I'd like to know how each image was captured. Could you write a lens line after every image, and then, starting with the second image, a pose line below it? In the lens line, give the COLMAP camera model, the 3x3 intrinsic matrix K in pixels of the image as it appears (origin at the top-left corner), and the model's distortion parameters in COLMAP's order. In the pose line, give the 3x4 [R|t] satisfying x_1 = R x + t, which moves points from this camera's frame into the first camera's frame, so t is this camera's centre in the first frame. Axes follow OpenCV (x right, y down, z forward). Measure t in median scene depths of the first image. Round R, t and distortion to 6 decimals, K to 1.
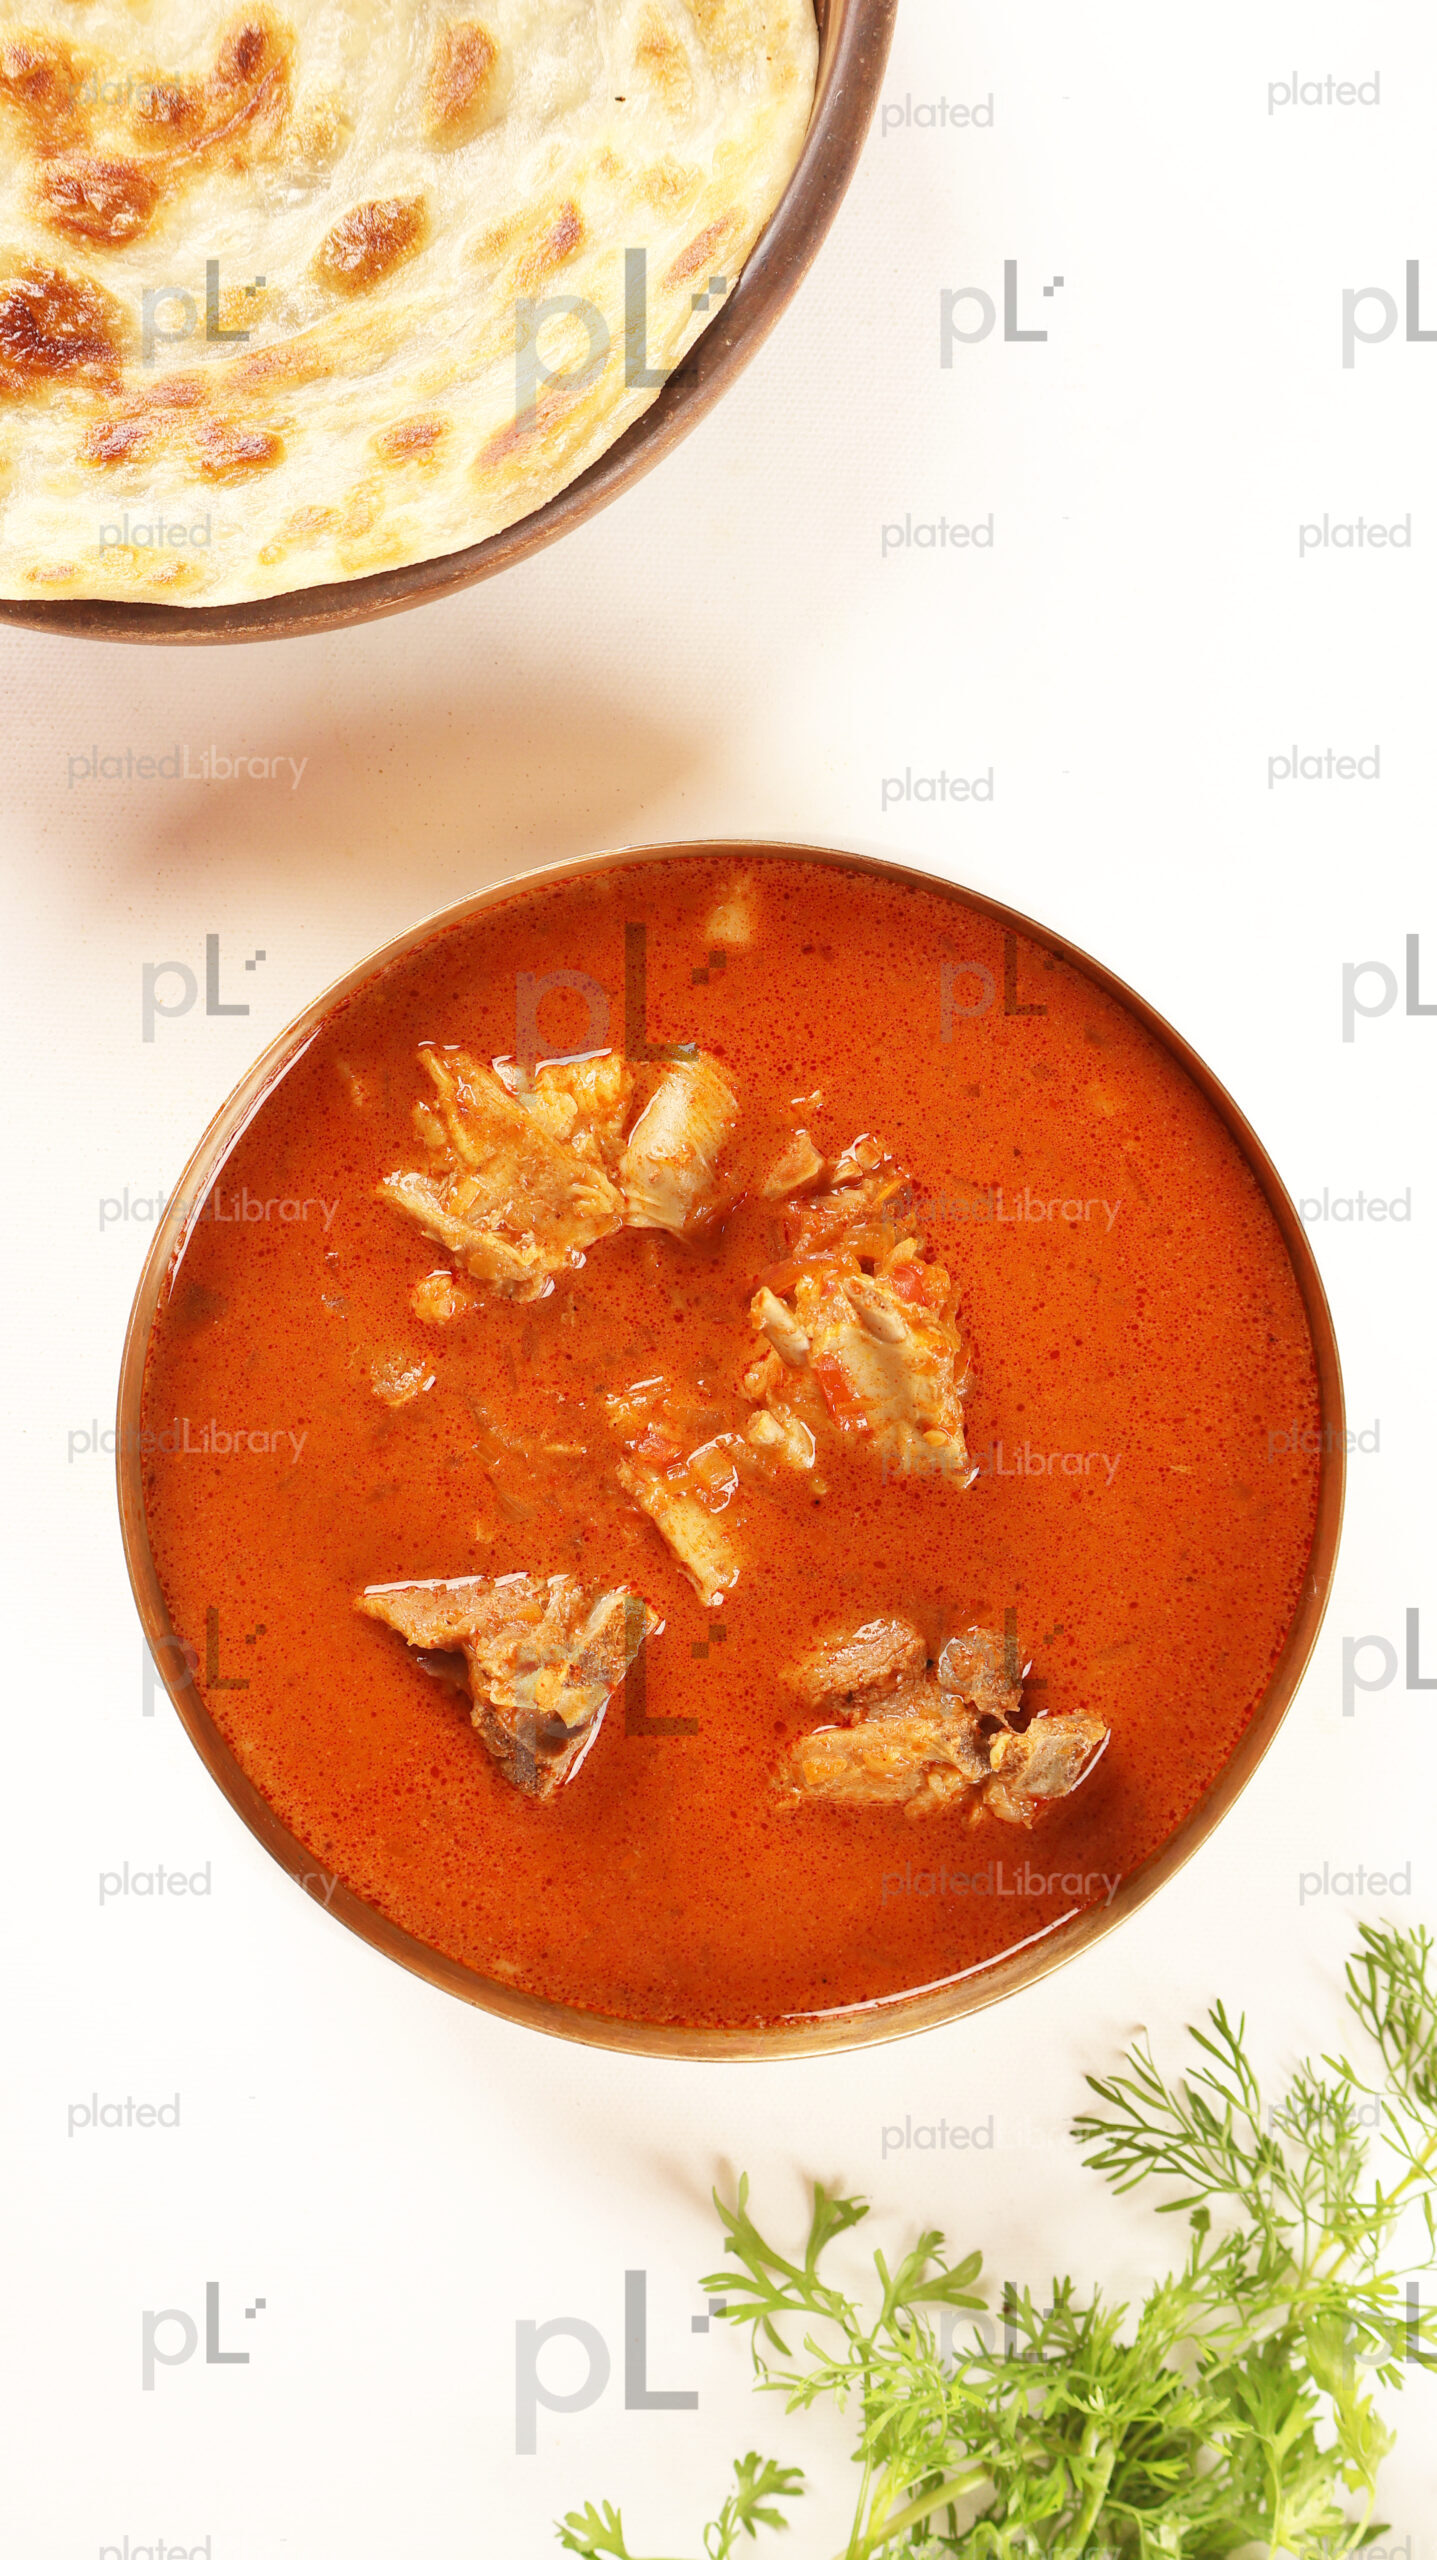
lens RADIAL K [[2801.9, 0, 718.5], [0, 2801.9, 1280.0], [0, 0, 1]] dist [-0.003991, -0.010825]
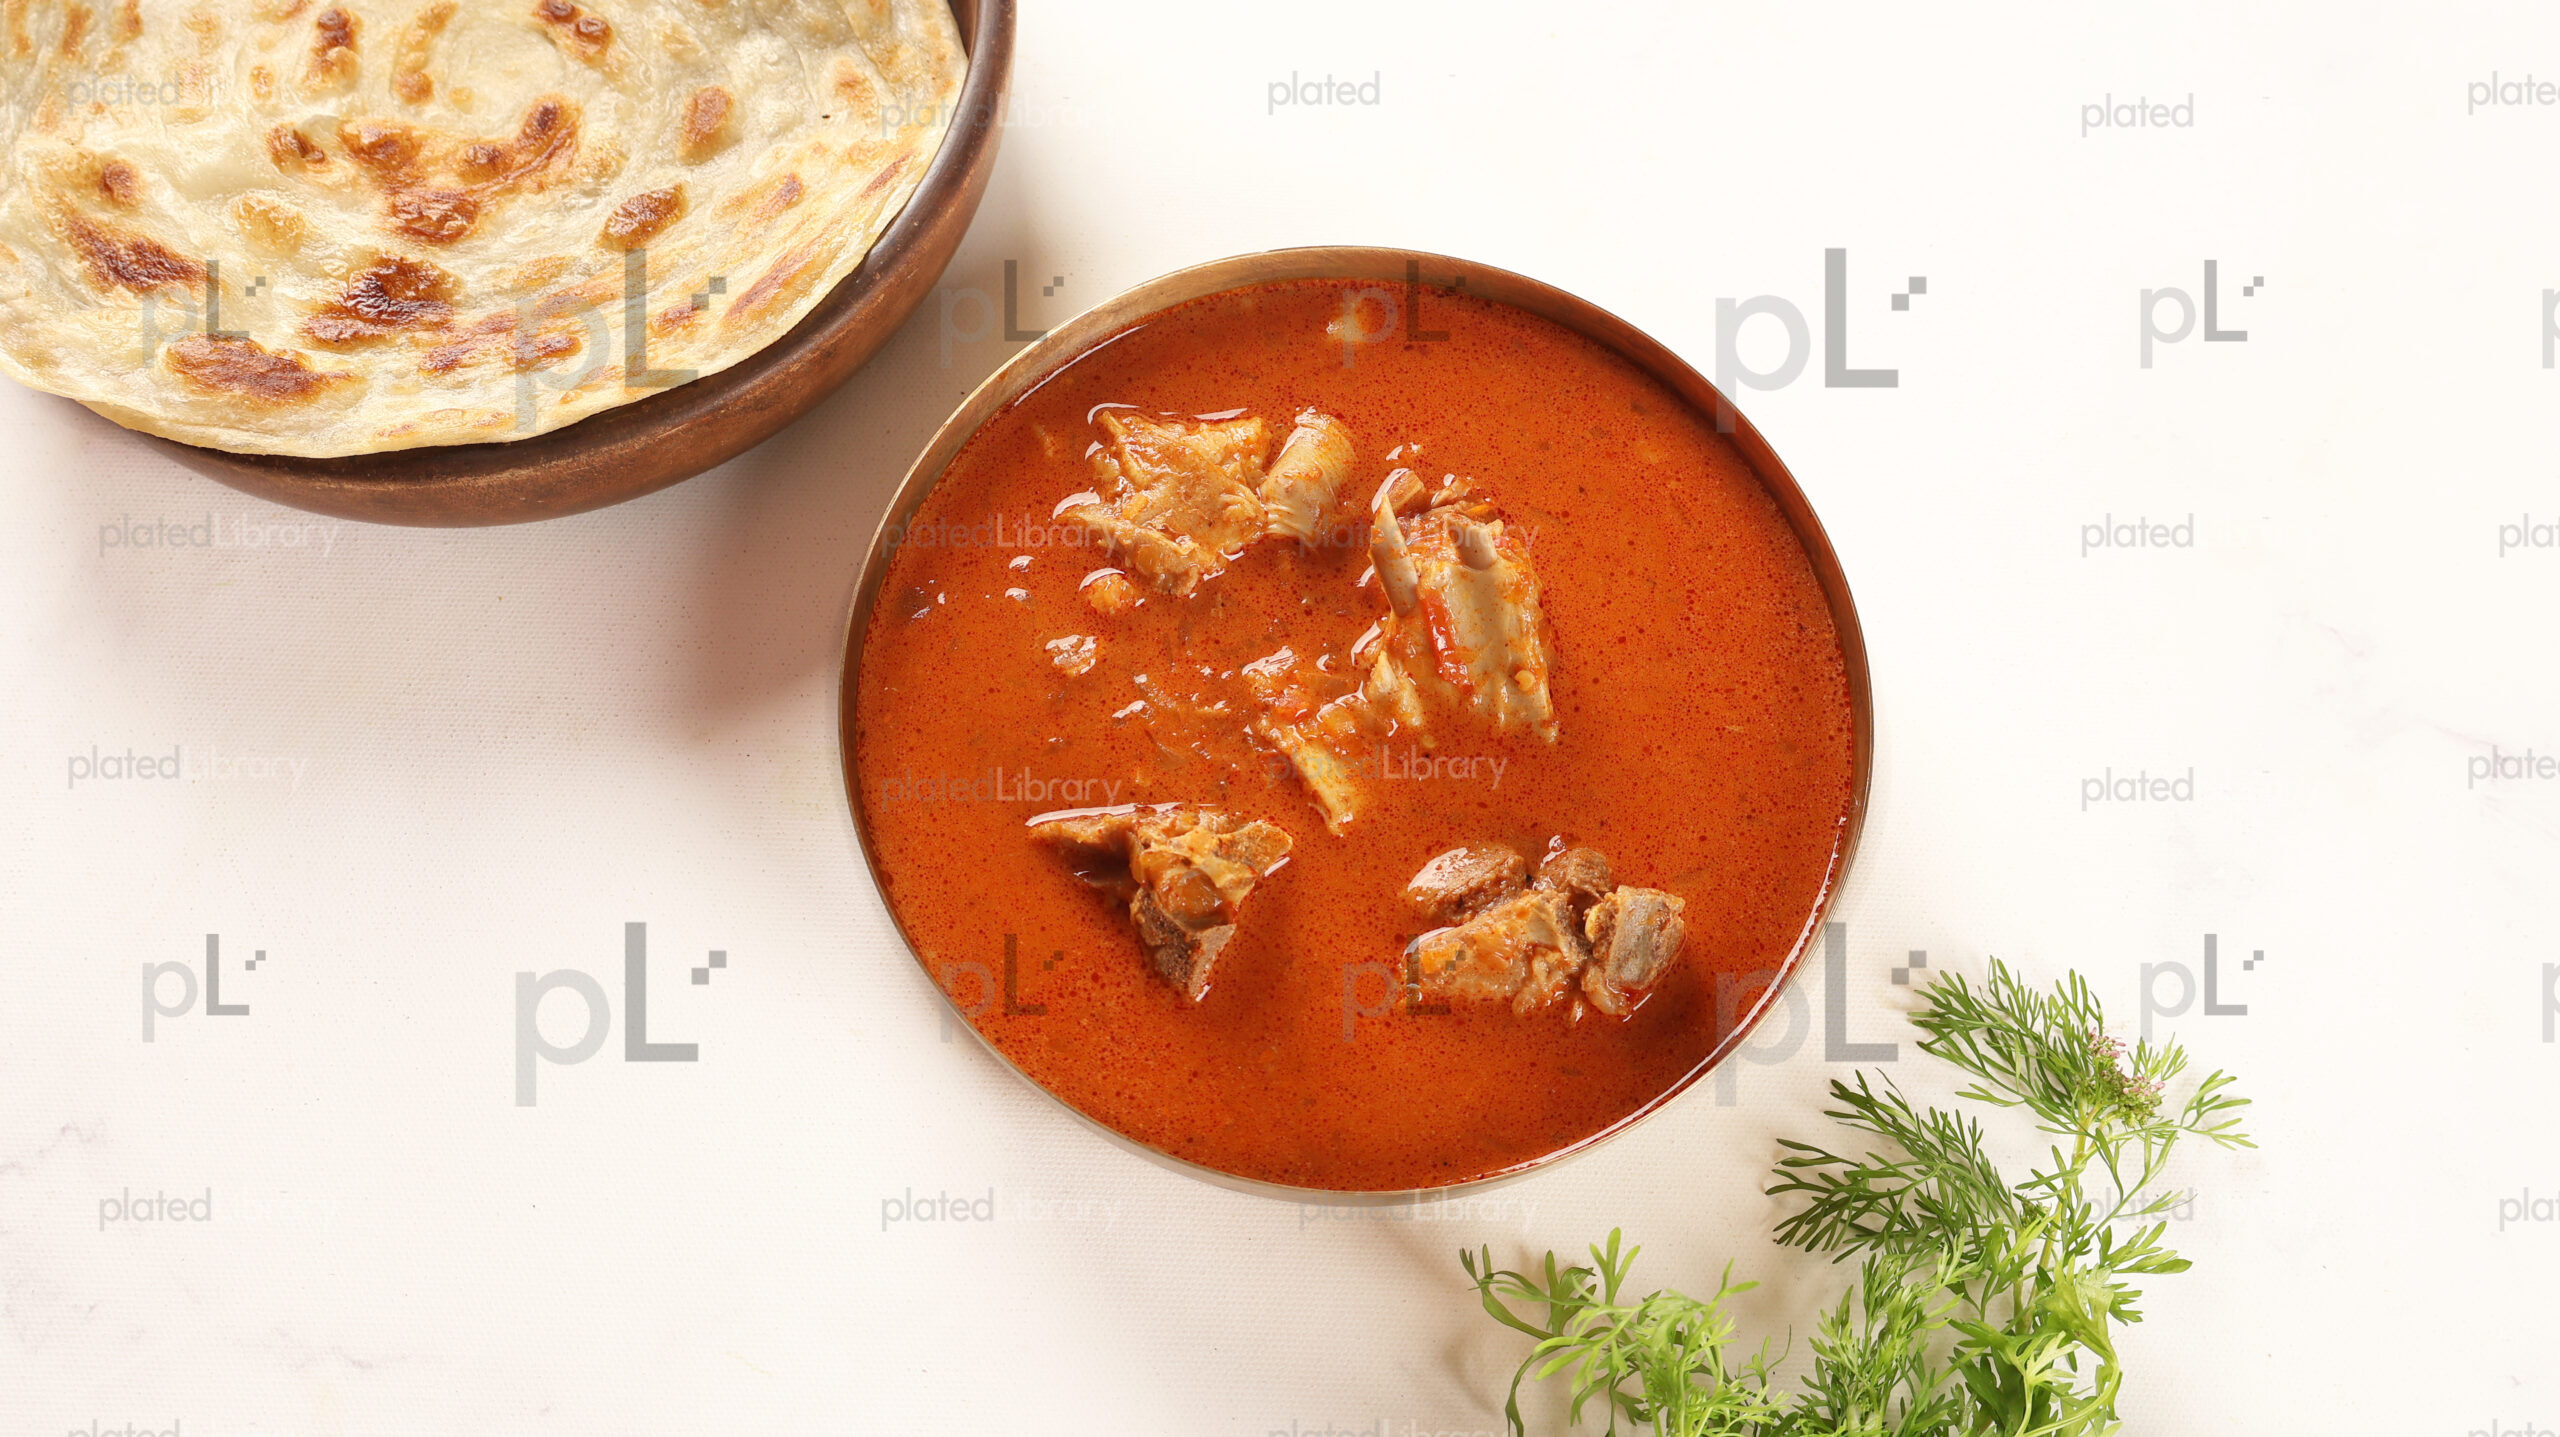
lens RADIAL K [[2801.9, 0, 1280.0], [0, 2801.9, 718.5], [0, 0, 1]] dist [-0.003991, -0.010825]
pose [[0.999994, -0.003321, 0.001298, -0.028166], [0.003551, 0.893800, -0.448451, 0.596239], [0.000329, 0.448453, 0.893806, -0.057489]]
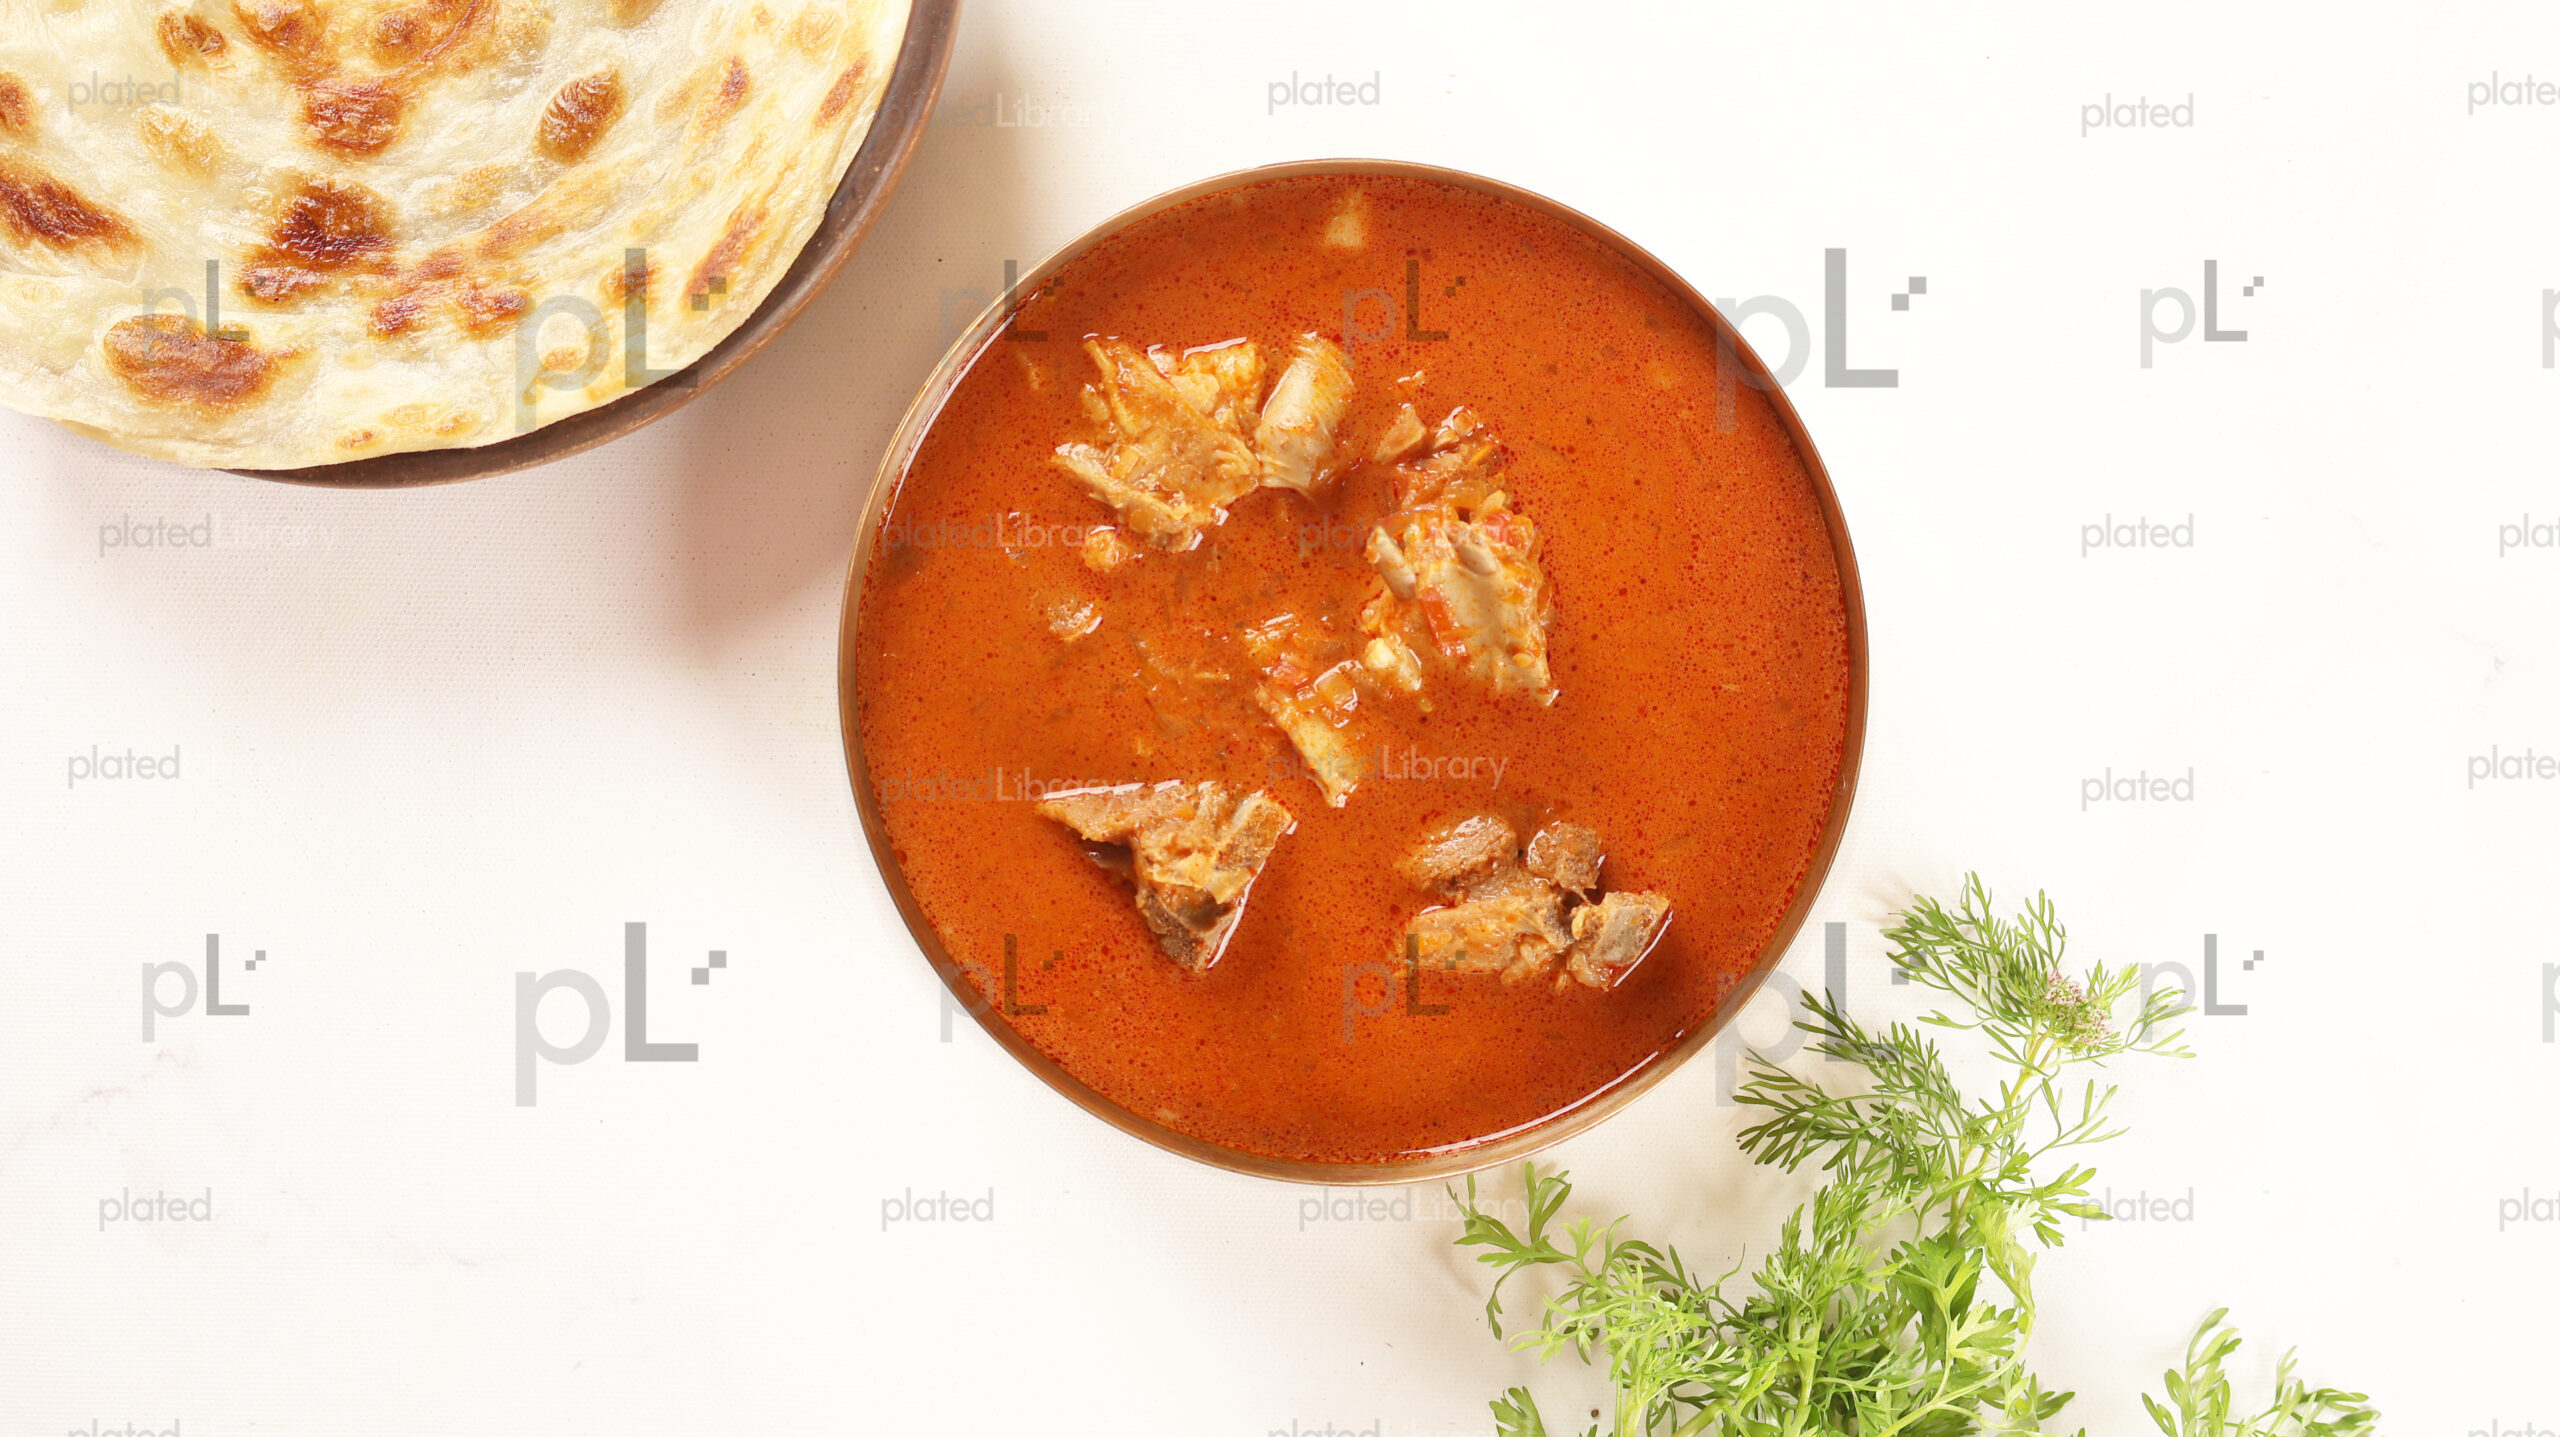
lens RADIAL K [[2801.9, 0, 1280.0], [0, 2801.9, 718.5], [0, 0, 1]] dist [-0.003991, -0.010825]
pose [[0.999800, -0.011881, -0.016058, -0.006840], [0.011986, 0.999908, 0.006420, 0.071253], [0.015980, -0.006611, 0.999850, -0.190103]]
